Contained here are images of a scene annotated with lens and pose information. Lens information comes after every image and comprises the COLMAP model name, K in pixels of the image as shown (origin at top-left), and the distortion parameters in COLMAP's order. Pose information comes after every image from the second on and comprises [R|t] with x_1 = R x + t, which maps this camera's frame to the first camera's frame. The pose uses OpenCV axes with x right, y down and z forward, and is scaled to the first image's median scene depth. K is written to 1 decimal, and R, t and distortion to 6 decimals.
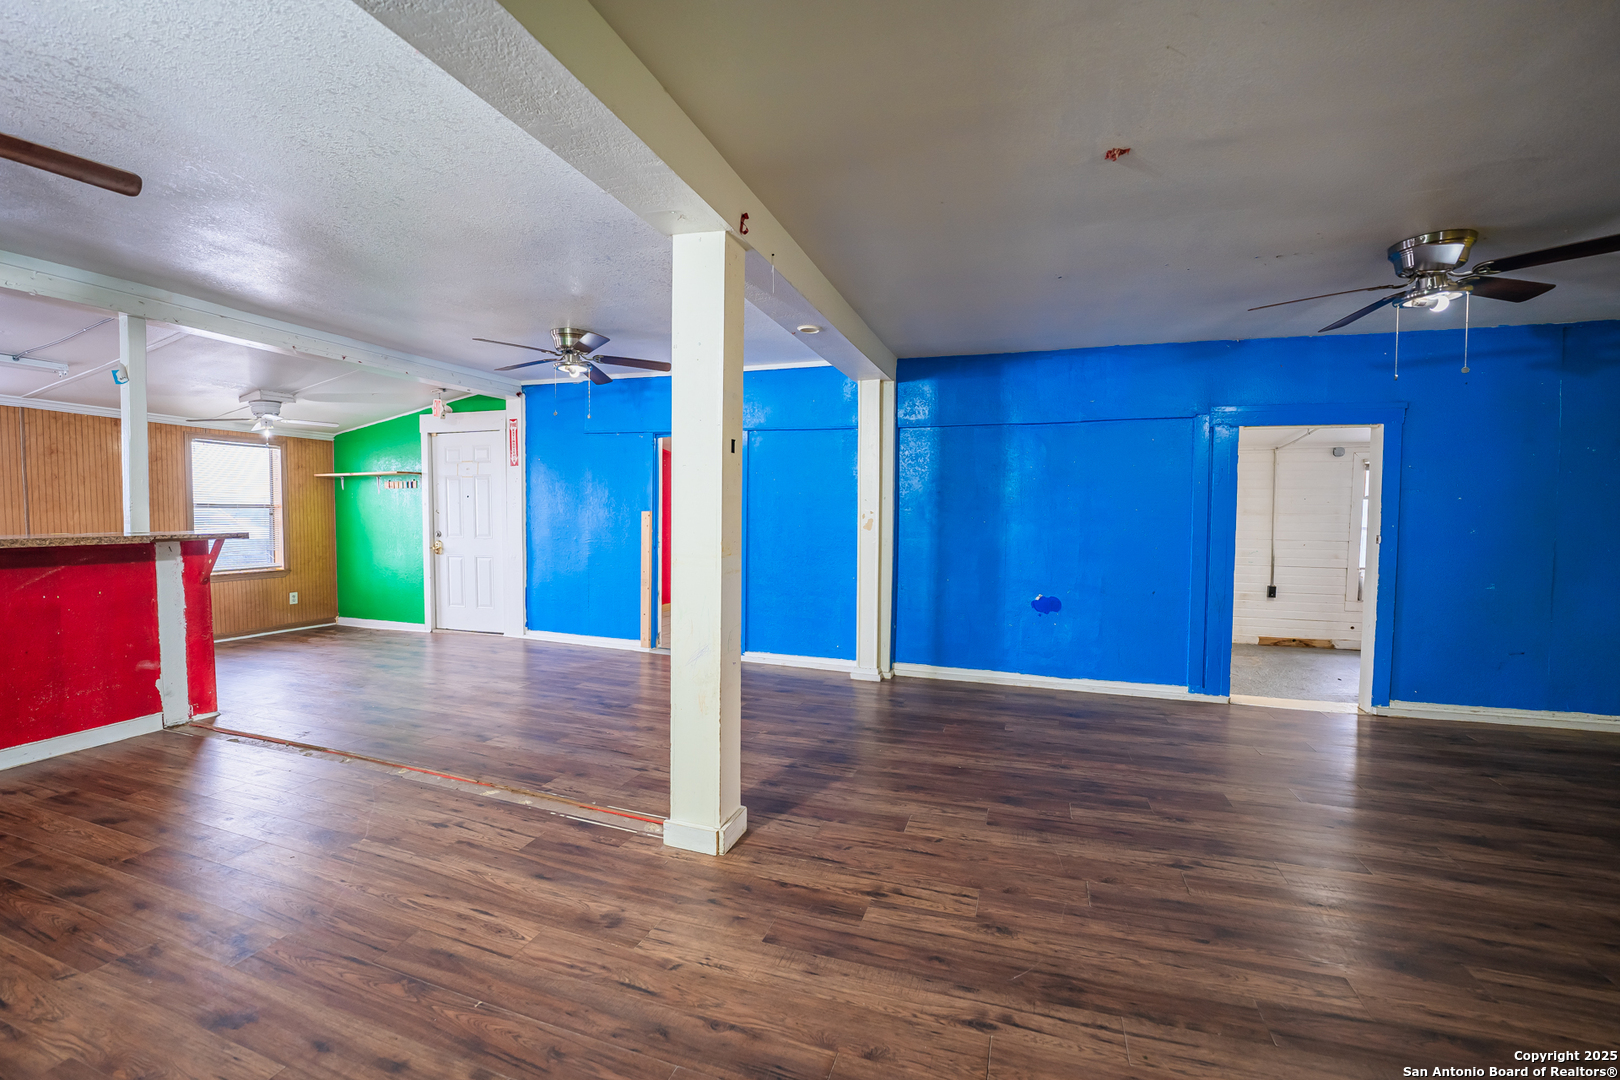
lens RADIAL K [[662.2, 0, 800.8], [0, 662.2, 543.5], [0, 0, 1]] dist [-0.034032, 0.005649]
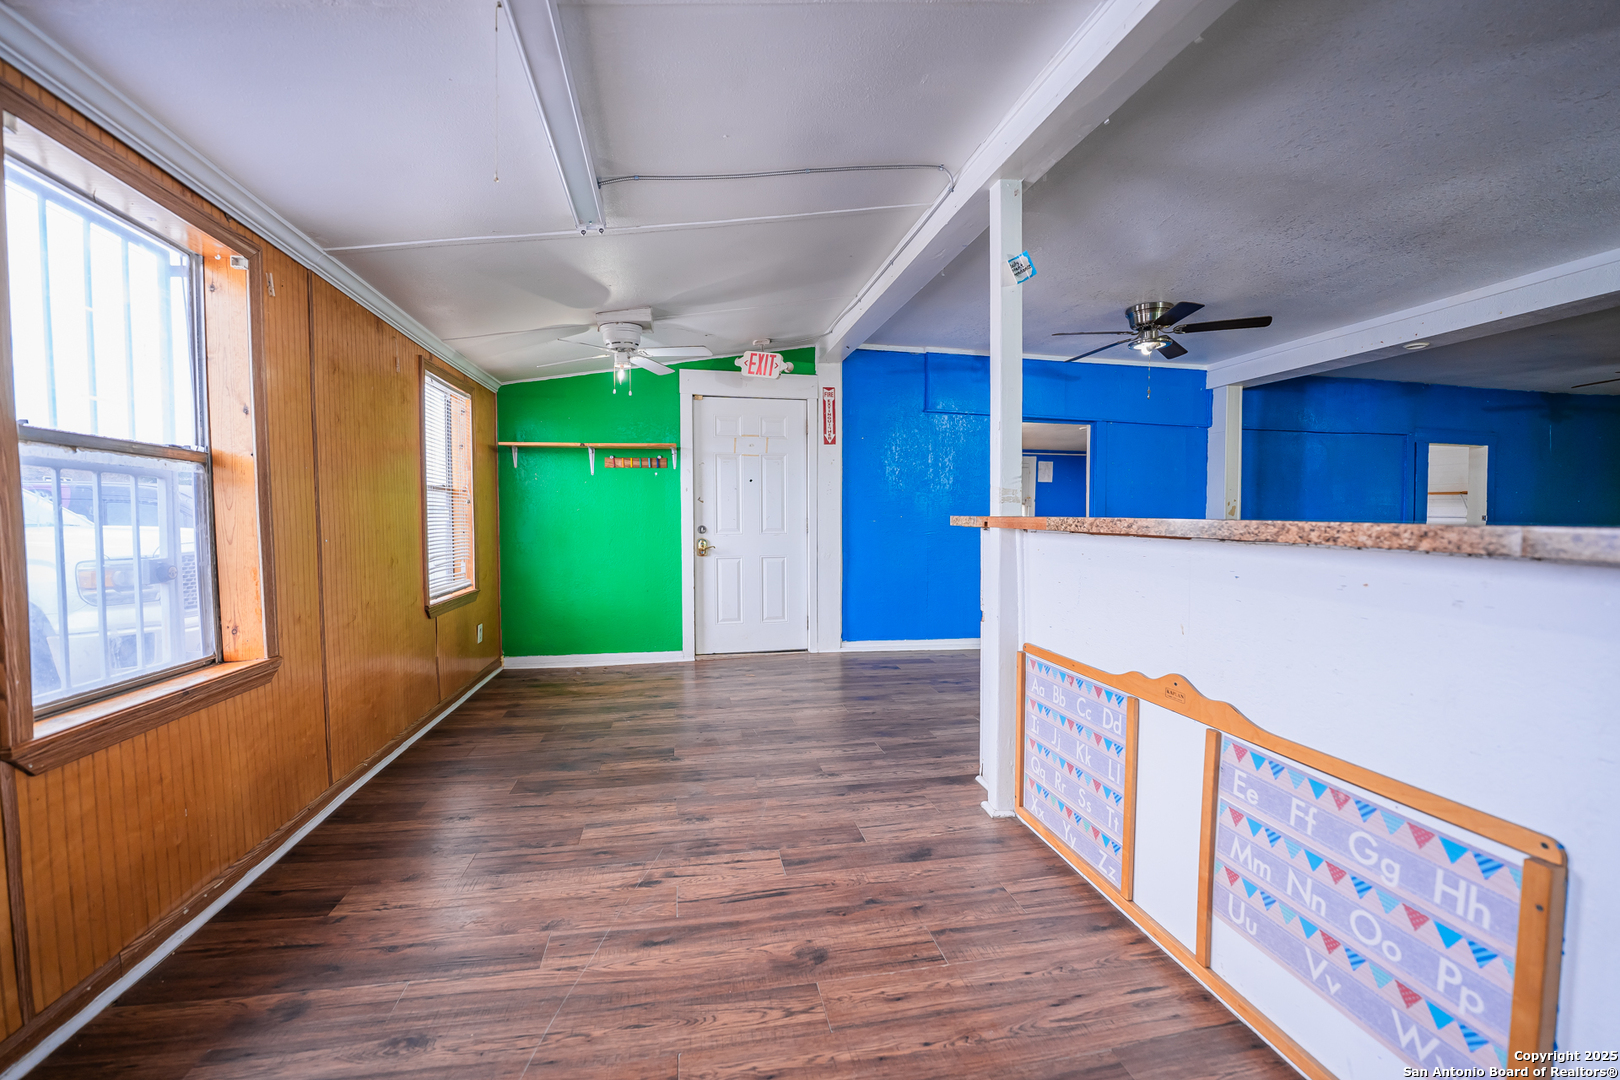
lens RADIAL K [[662.2, 0, 800.8], [0, 662.2, 543.5], [0, 0, 1]] dist [-0.034032, 0.005649]
pose [[0.869148, -0.026204, 0.493858, -1.341388], [0.027710, 0.999607, 0.004272, 0.002833], [-0.493776, 0.009972, 0.869532, 0.454711]]
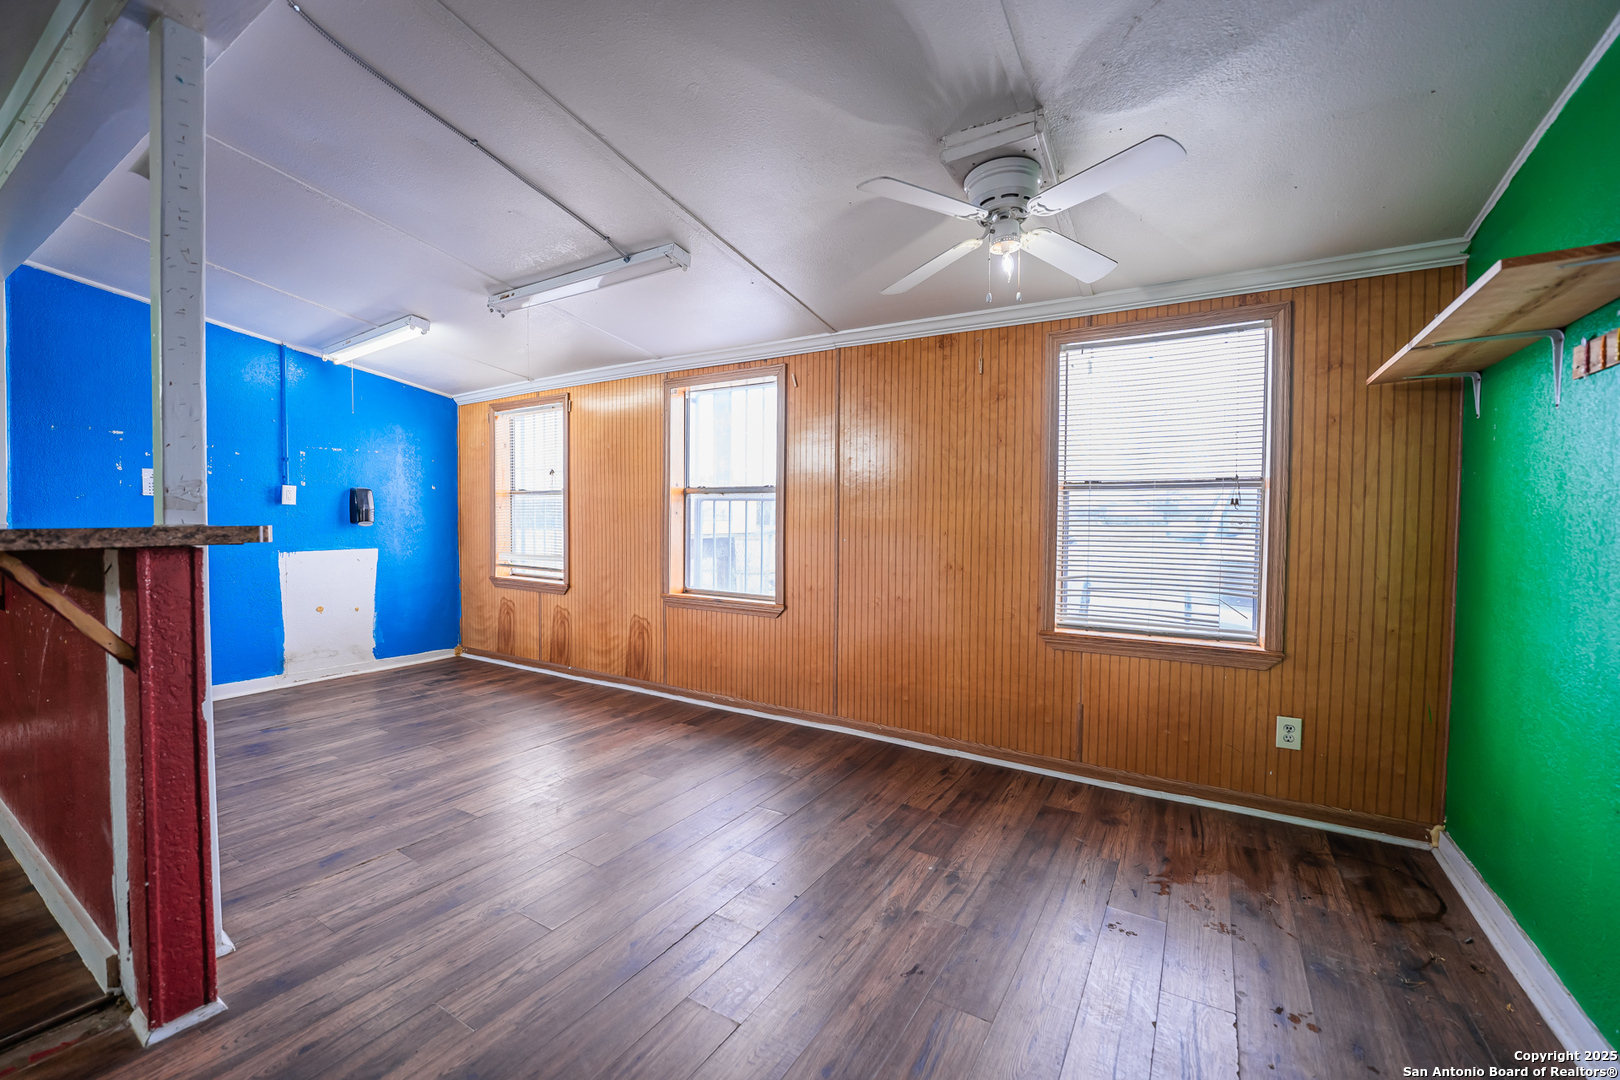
lens RADIAL K [[662.2, 0, 800.8], [0, 662.2, 543.5], [0, 0, 1]] dist [-0.034032, 0.005649]
pose [[-0.213551, 0.032697, -0.976385, -0.602936], [-0.050924, 0.997708, 0.044549, -0.039296], [0.975604, 0.059235, -0.211396, 1.309953]]
